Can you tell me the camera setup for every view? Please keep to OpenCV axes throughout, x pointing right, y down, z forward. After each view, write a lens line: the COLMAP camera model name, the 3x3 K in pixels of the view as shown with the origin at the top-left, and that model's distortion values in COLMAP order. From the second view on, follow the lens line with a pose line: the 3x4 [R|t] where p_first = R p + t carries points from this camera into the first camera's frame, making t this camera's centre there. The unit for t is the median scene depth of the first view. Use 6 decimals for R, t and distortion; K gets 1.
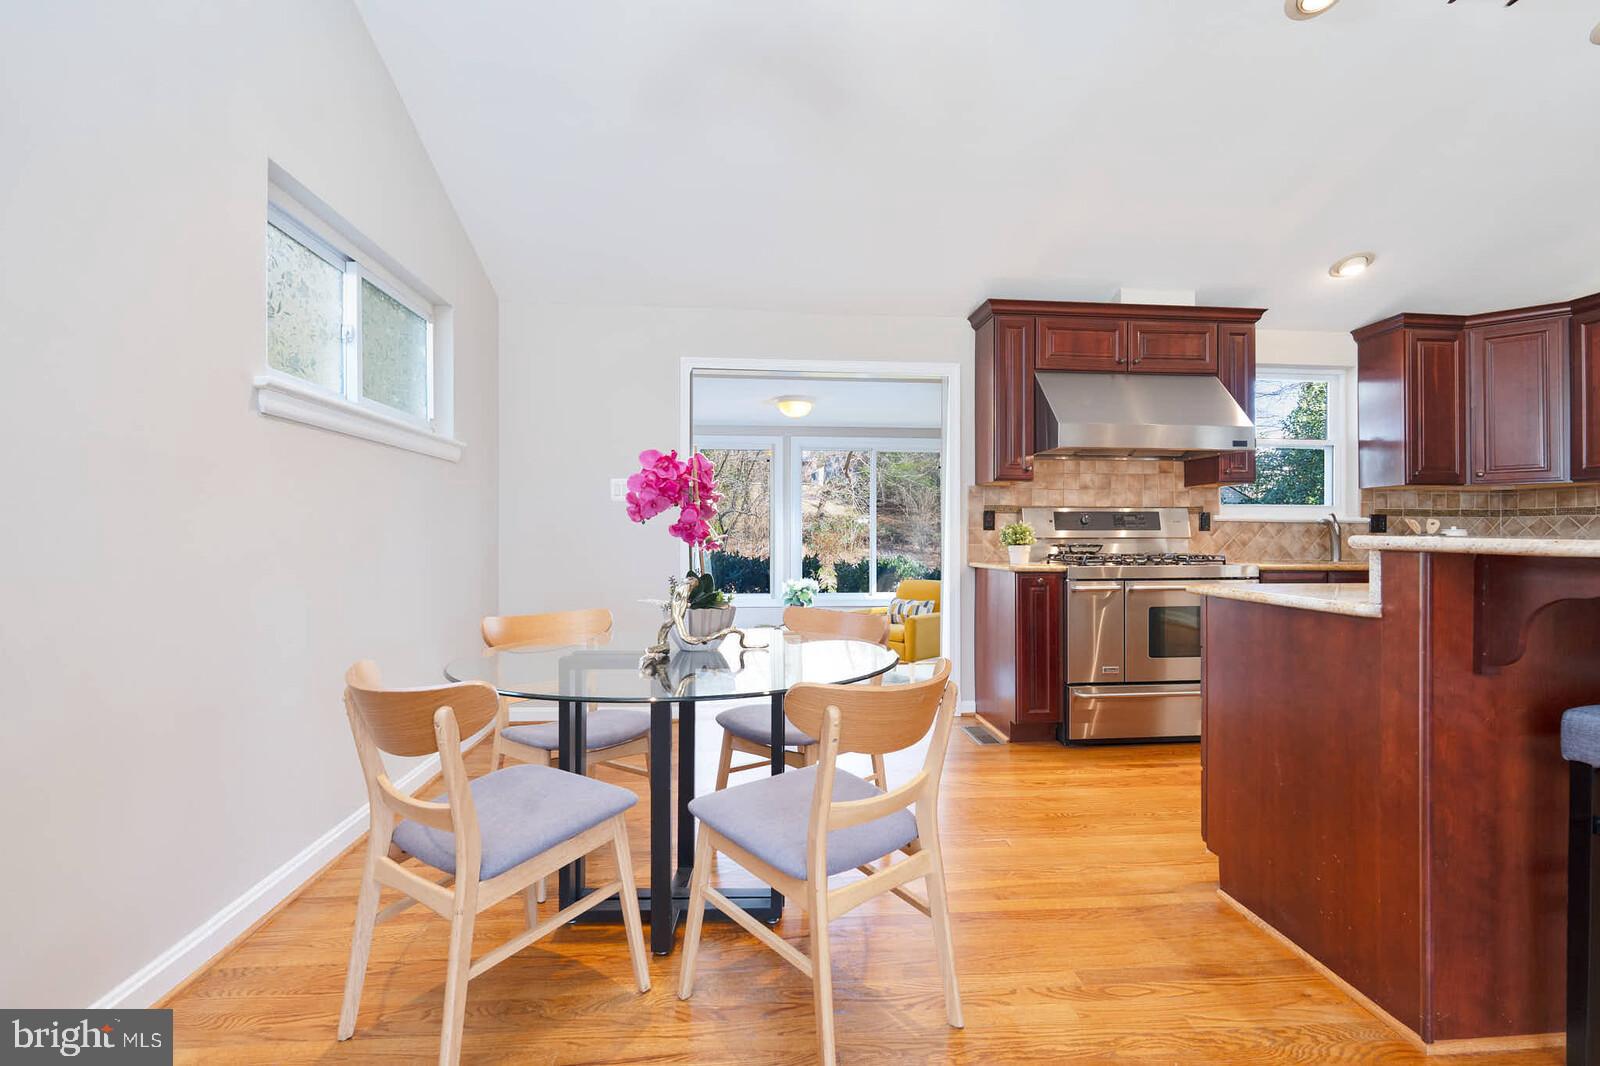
lens RADIAL K [[704.8, 0, 800.0], [0, 704.8, 533.0], [0, 0, 1]] dist [-0.000874, 0.000038]
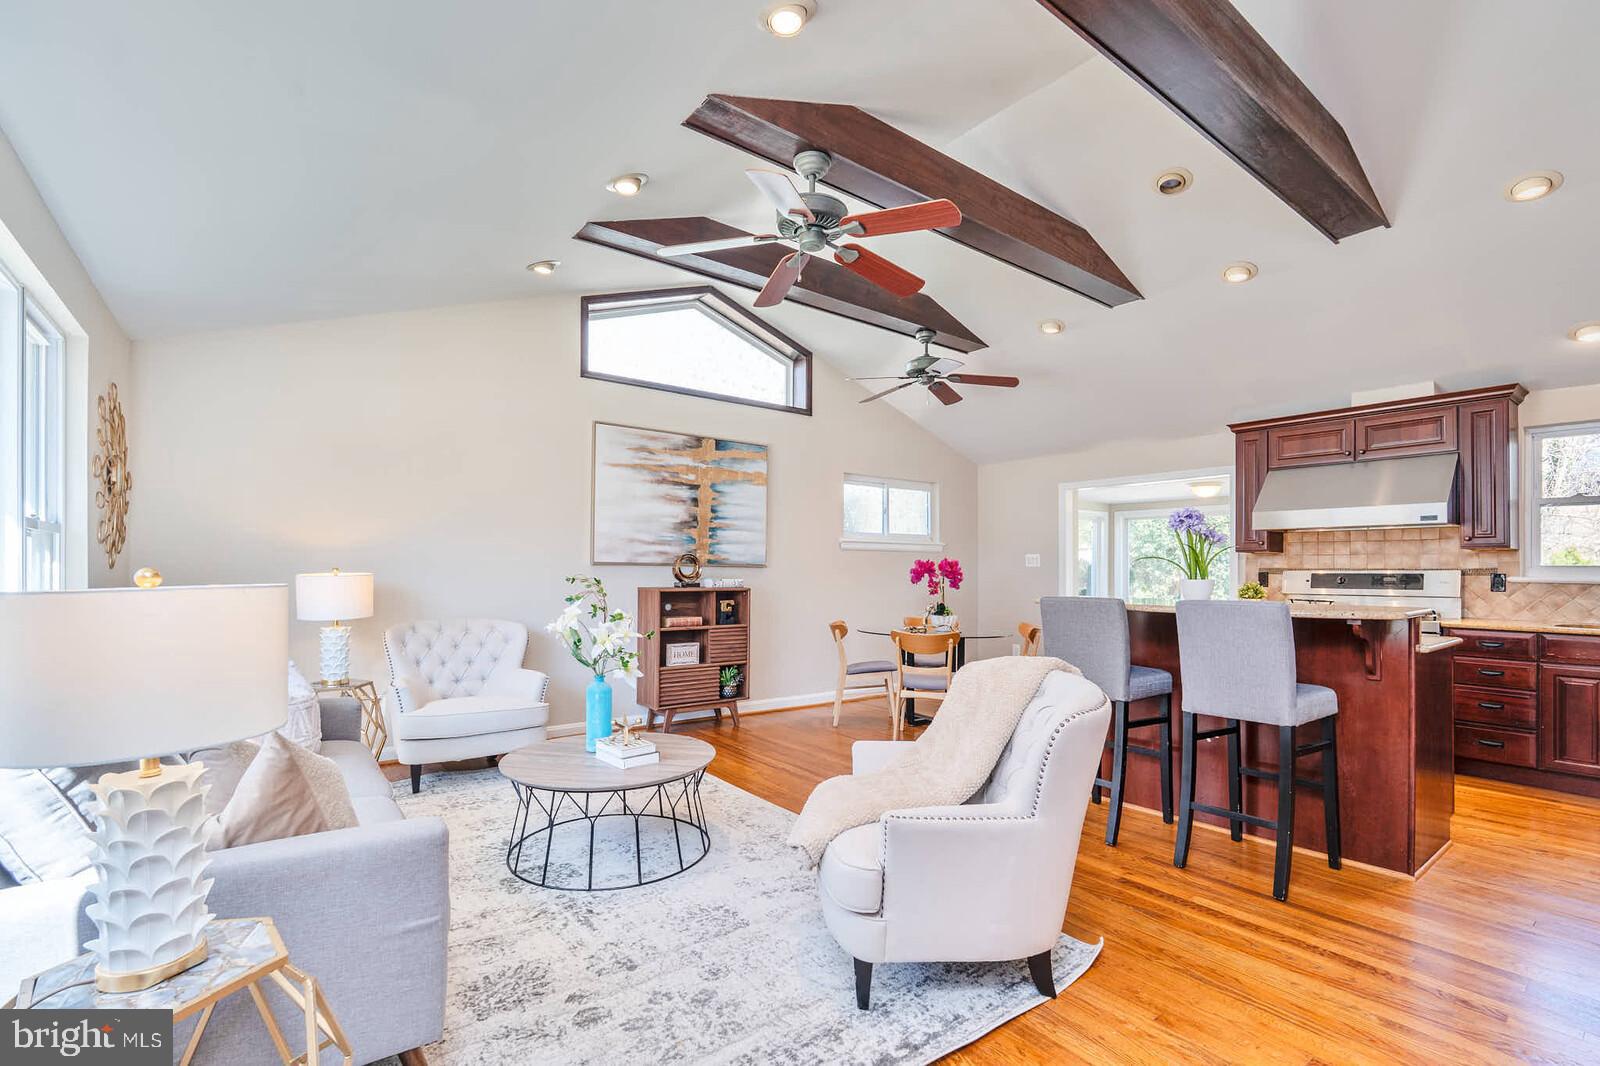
lens RADIAL K [[716.8, 0, 798.9], [0, 716.8, 549.3], [0, 0, 1]] dist [-0.005488, 0.000121]
pose [[0.526182, -0.024744, -0.850012, 0.954009], [0.000917, 0.999593, -0.028530, -0.037501], [0.850371, 0.014232, 0.525991, -0.442290]]
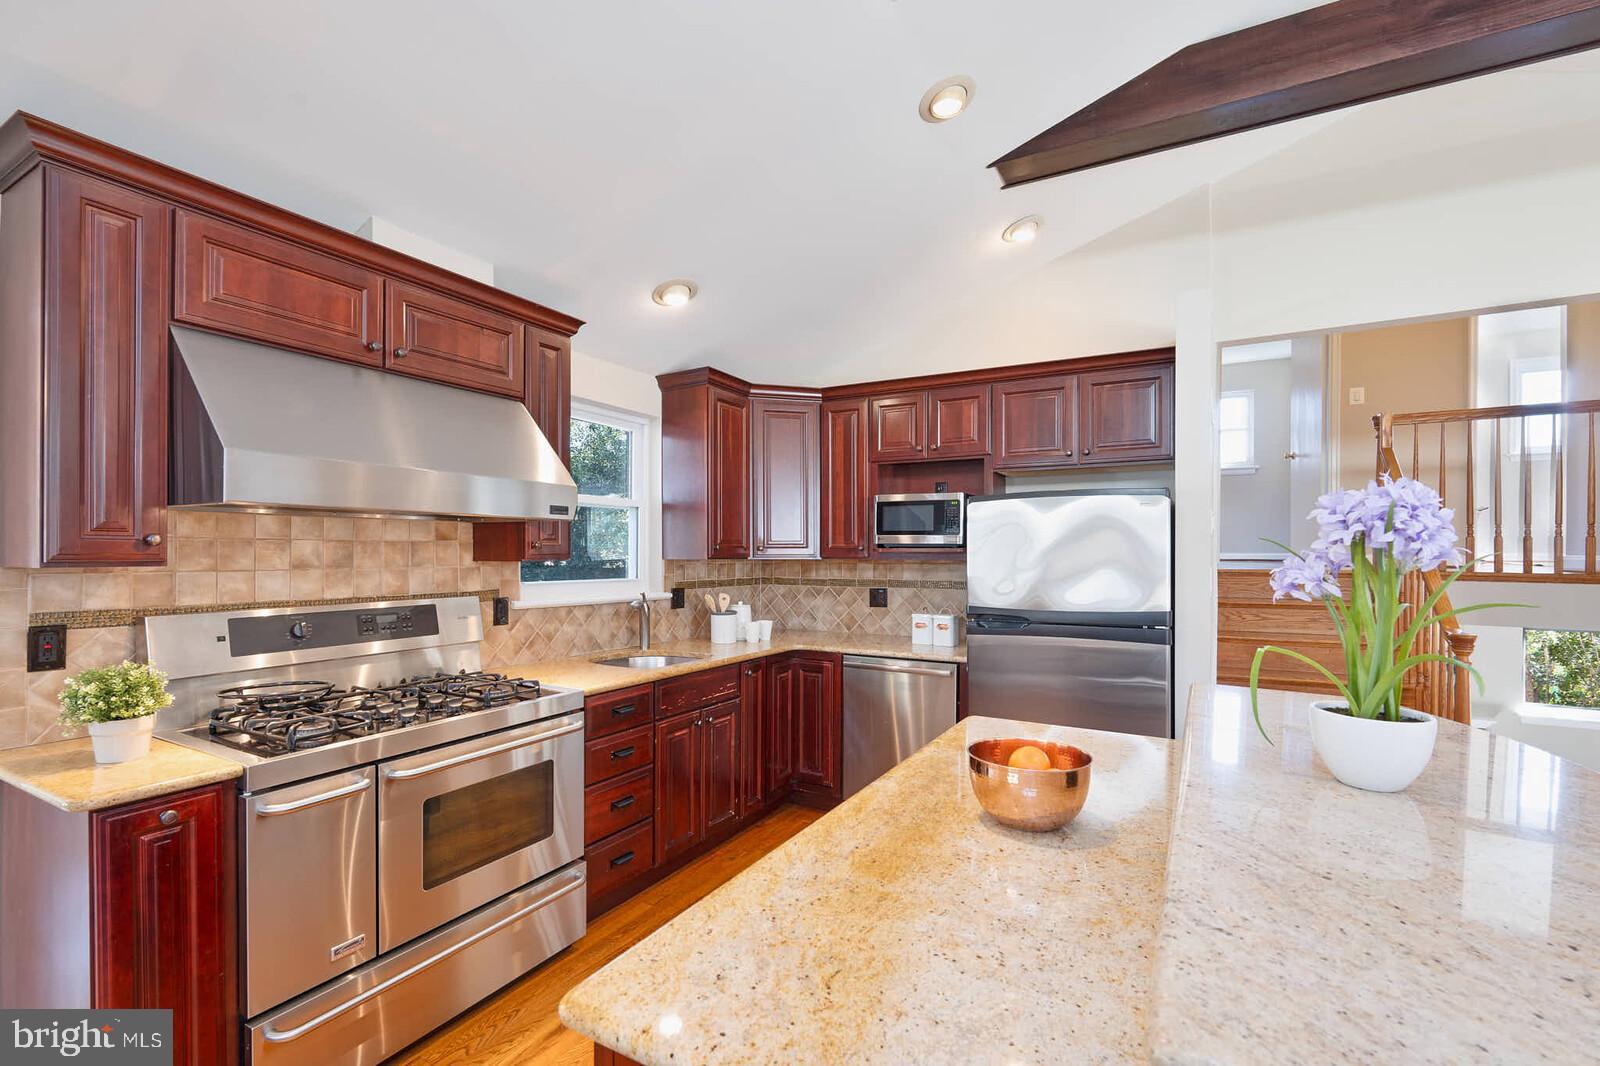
lens RADIAL K [[716.8, 0, 798.9], [0, 716.8, 549.3], [0, 0, 1]] dist [-0.005488, 0.000121]
pose [[0.571443, 0.001813, 0.820640, 0.174783], [-0.003768, 0.999993, 0.000415, -0.080485], [-0.820633, -0.003329, 0.571446, 0.377759]]
